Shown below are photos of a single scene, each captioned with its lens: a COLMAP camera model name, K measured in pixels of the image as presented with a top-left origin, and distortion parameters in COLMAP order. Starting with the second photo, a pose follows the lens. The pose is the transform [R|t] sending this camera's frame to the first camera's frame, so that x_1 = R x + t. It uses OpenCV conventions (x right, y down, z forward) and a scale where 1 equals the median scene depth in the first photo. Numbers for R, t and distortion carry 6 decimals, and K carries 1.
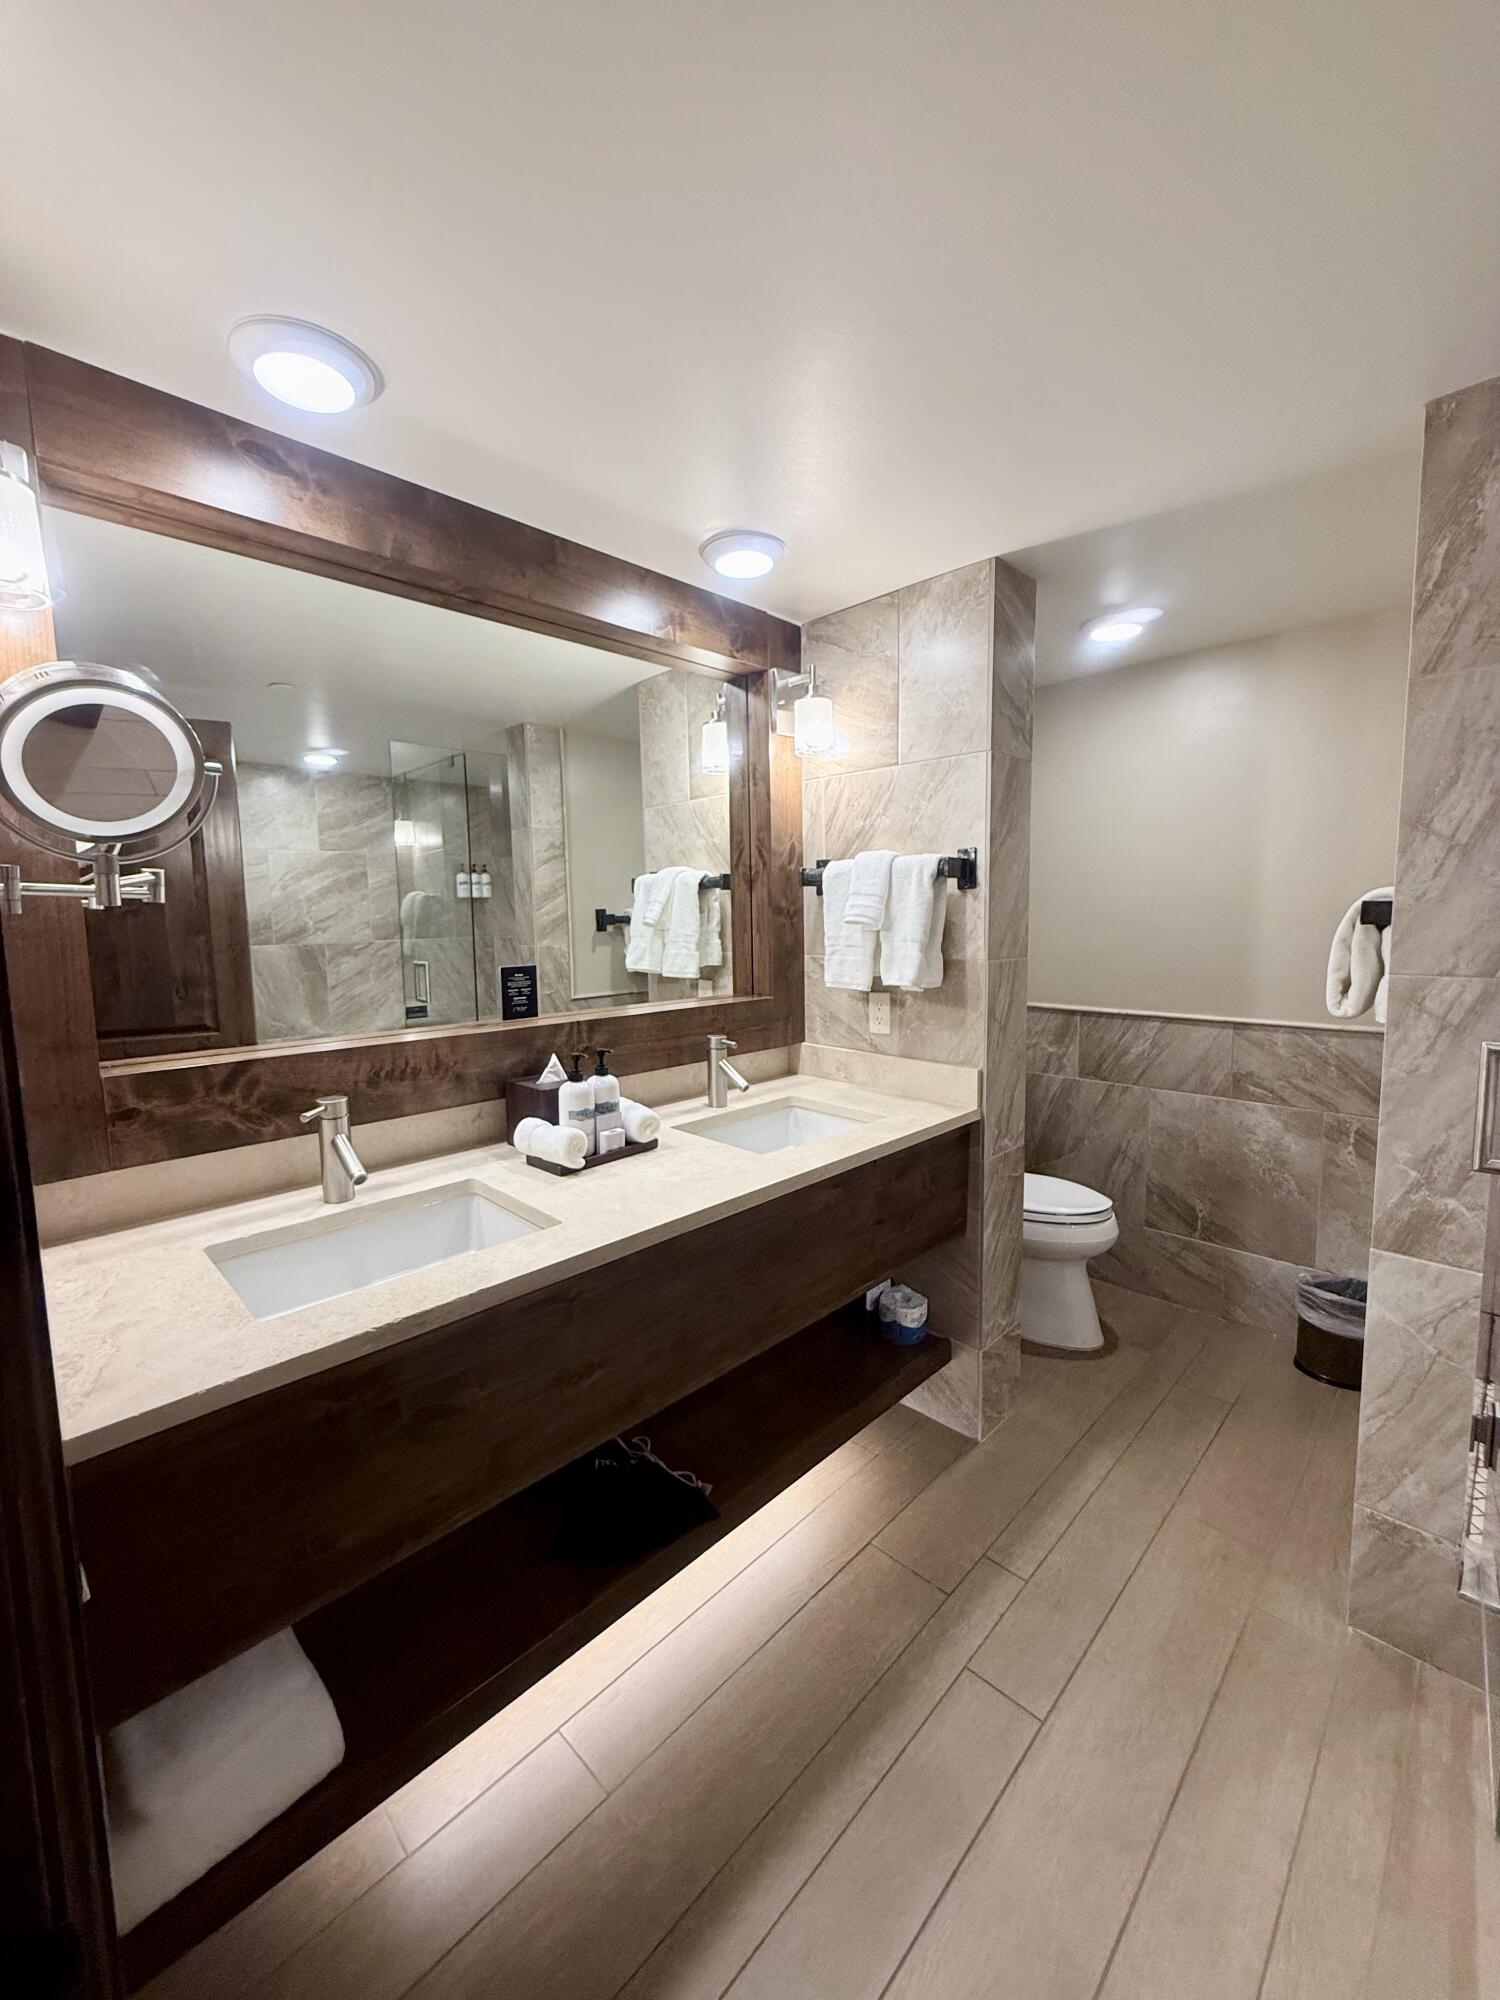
lens RADIAL K [[795.8, 0, 752.5], [0, 795.8, 995.4], [0, 0, 1]] dist [0.000039, 0.000387]
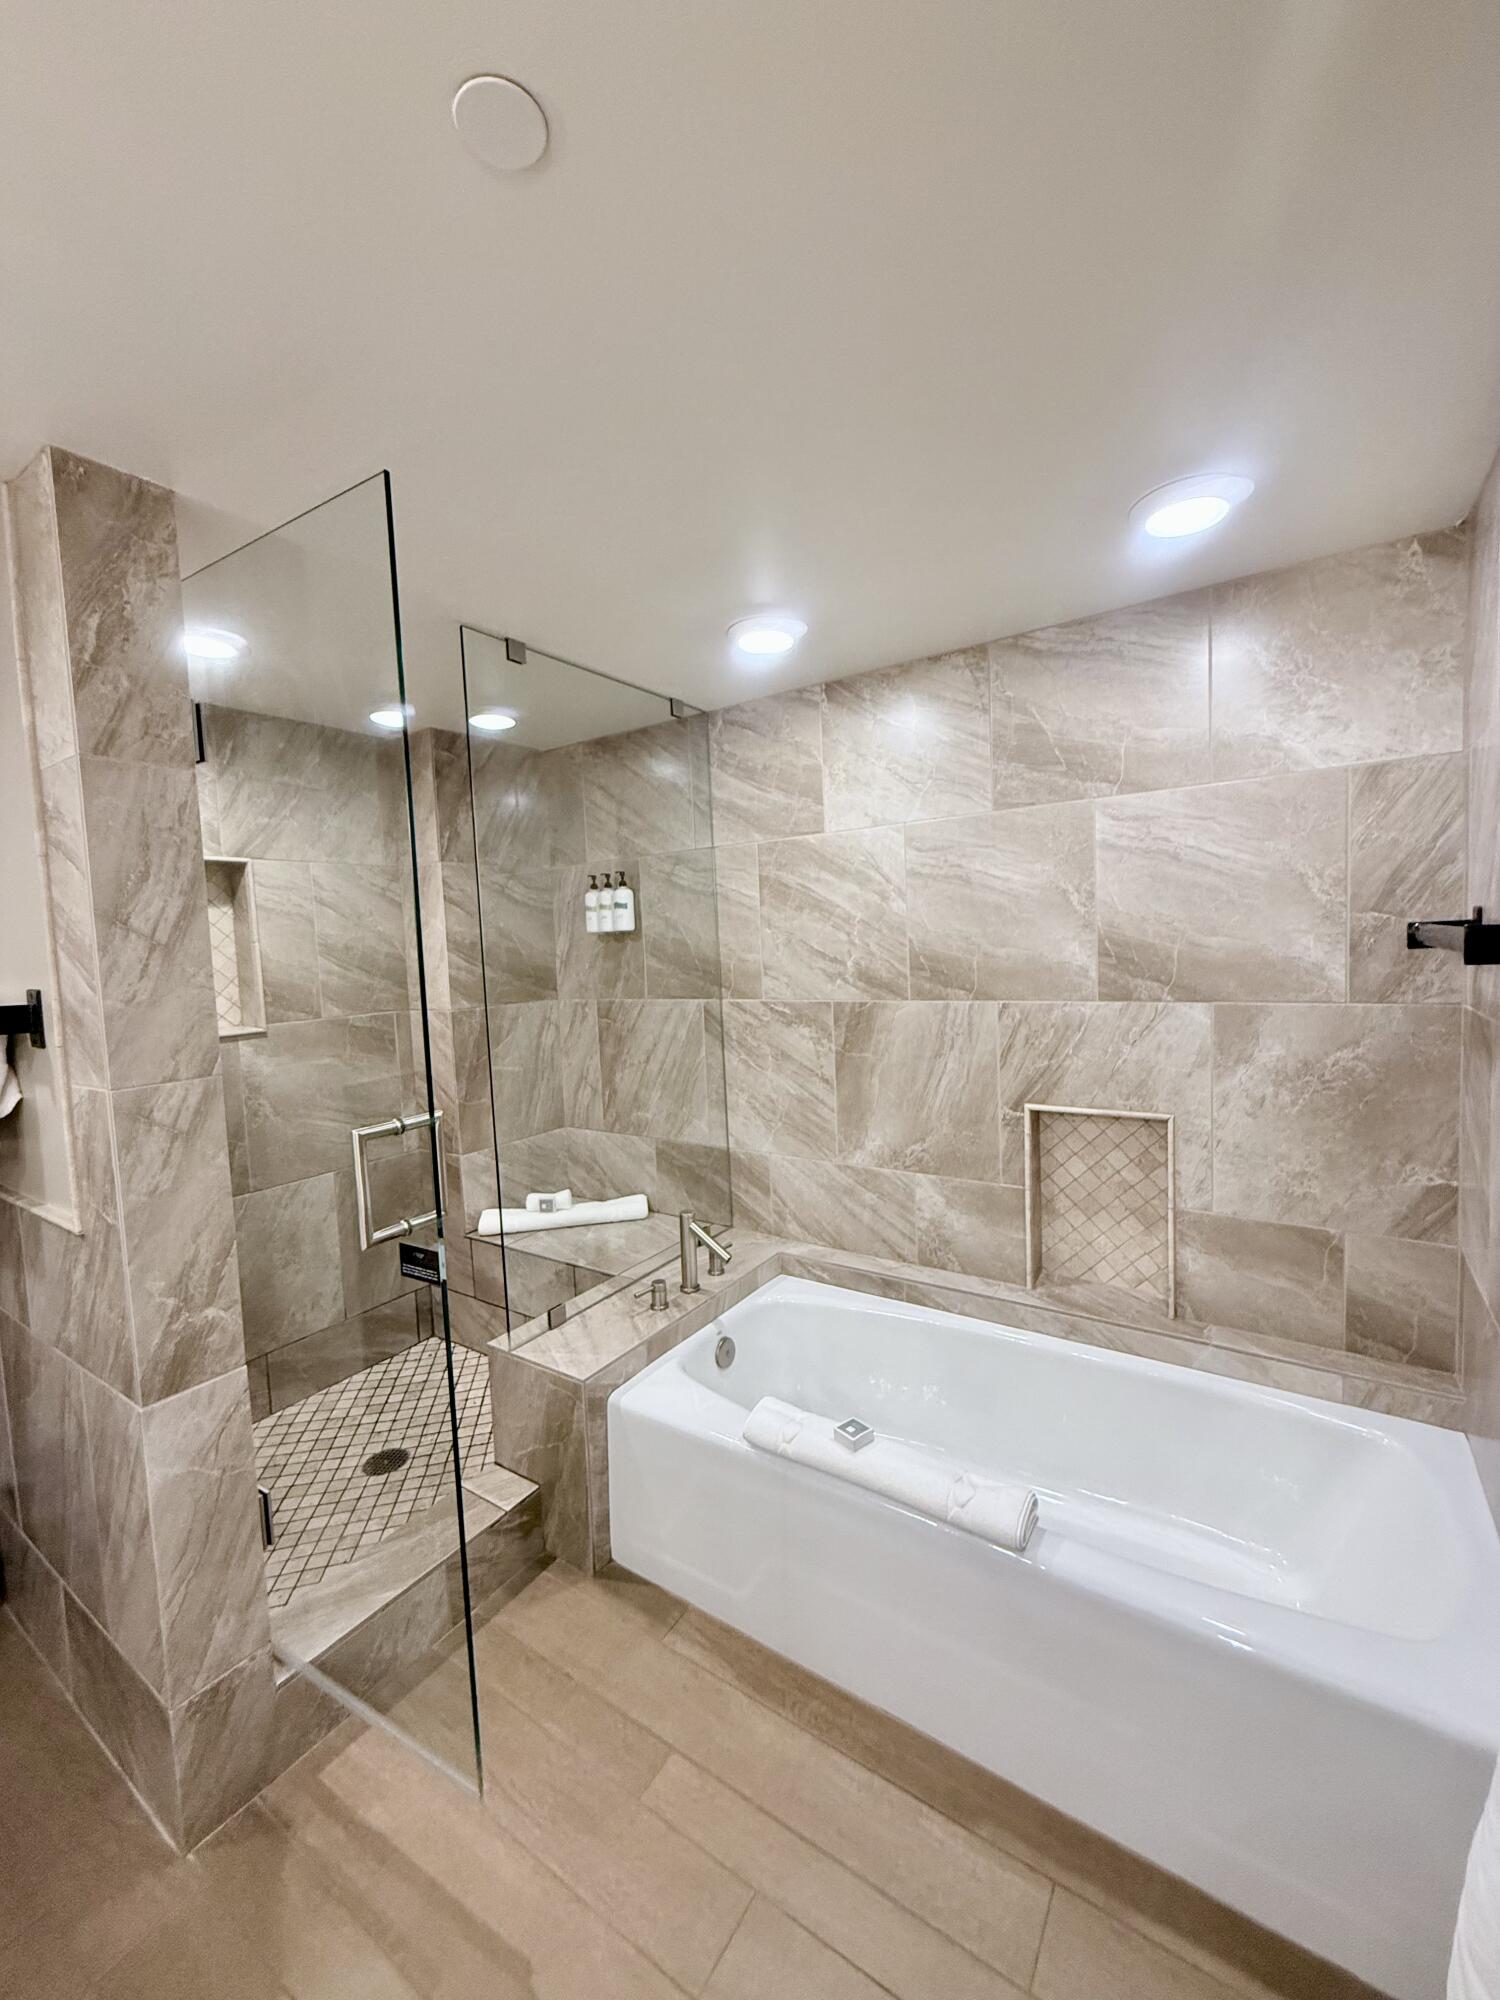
lens RADIAL K [[795.8, 0, 752.5], [0, 795.8, 1001.0], [0, 0, 1]] dist [0.000039, 0.000387]
pose [[-0.185859, -0.042189, 0.981670, -0.178167], [0.156220, 0.985101, 0.071913, -0.079325], [-0.970078, 0.166722, -0.176499, 0.485445]]
